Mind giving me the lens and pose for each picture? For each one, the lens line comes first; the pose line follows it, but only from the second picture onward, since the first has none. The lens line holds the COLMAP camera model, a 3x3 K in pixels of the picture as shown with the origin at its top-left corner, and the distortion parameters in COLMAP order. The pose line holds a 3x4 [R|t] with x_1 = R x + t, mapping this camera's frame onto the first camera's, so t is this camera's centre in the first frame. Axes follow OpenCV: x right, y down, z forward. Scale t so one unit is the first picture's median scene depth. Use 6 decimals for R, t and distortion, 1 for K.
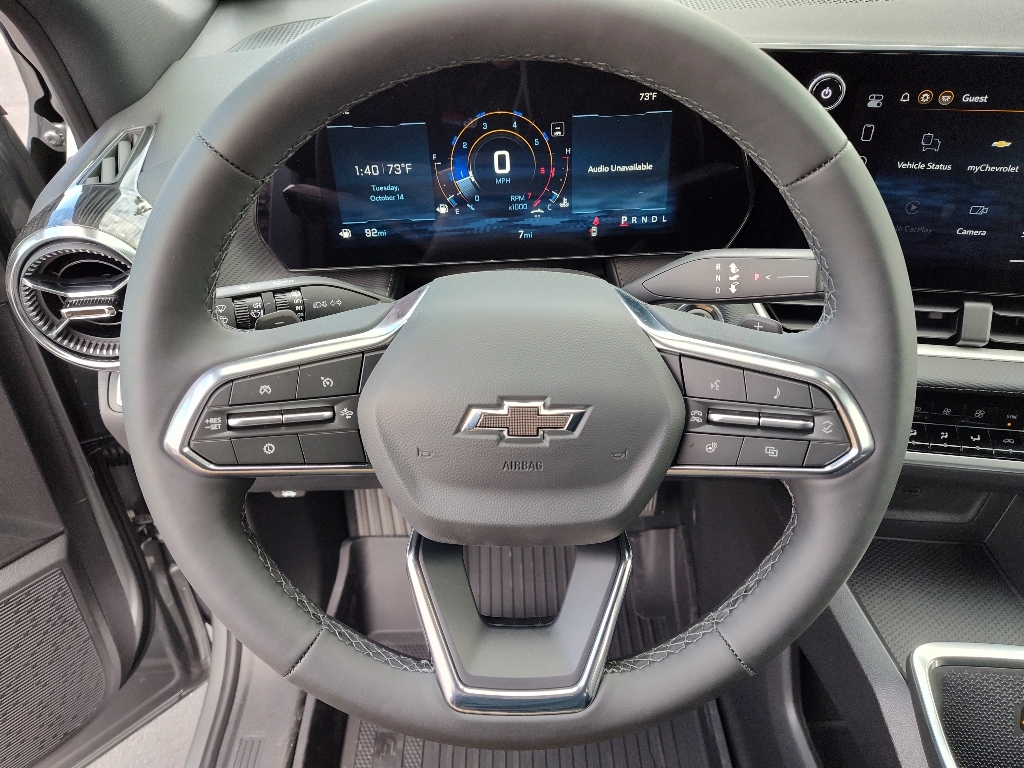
lens RADIAL K [[699.6, 0, 511.3], [0, 699.6, 380.6], [0, 0, 1]] dist [0.031235, -0.039787]
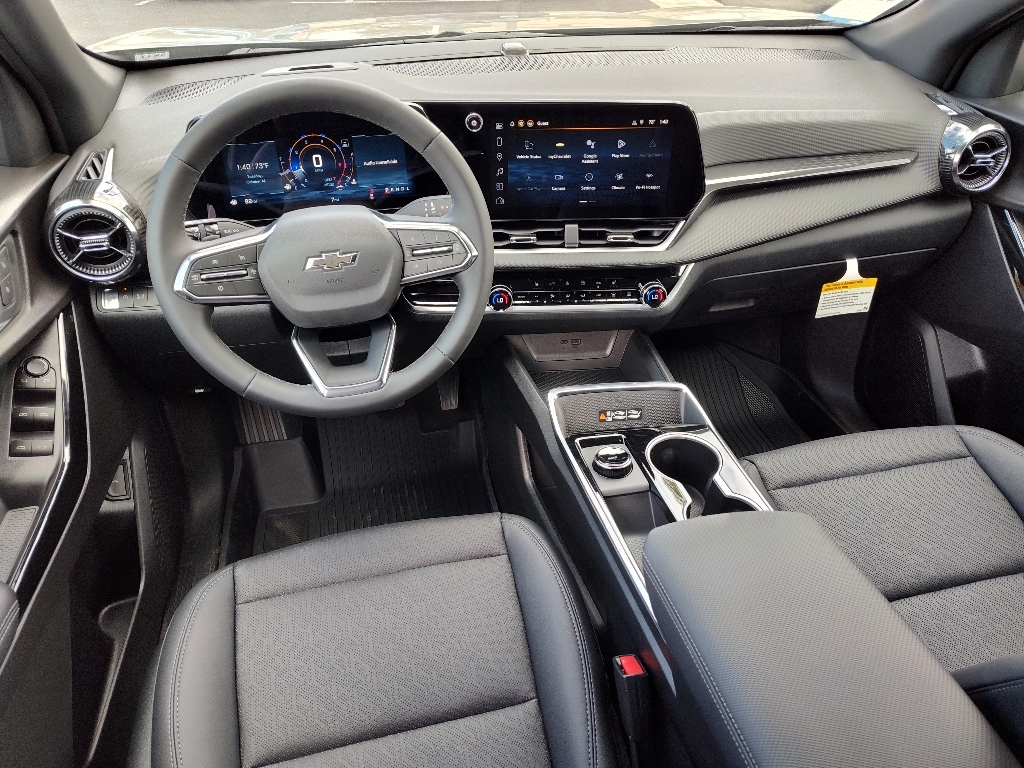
lens RADIAL K [[699.6, 0, 515.9], [0, 699.6, 387.1], [0, 0, 1]] dist [0.031235, -0.039787]
pose [[0.975605, -0.095498, 0.197675, 0.077451], [0.102597, 0.994384, -0.025969, 0.411475], [-0.194085, 0.045616, 0.979924, -0.966306]]
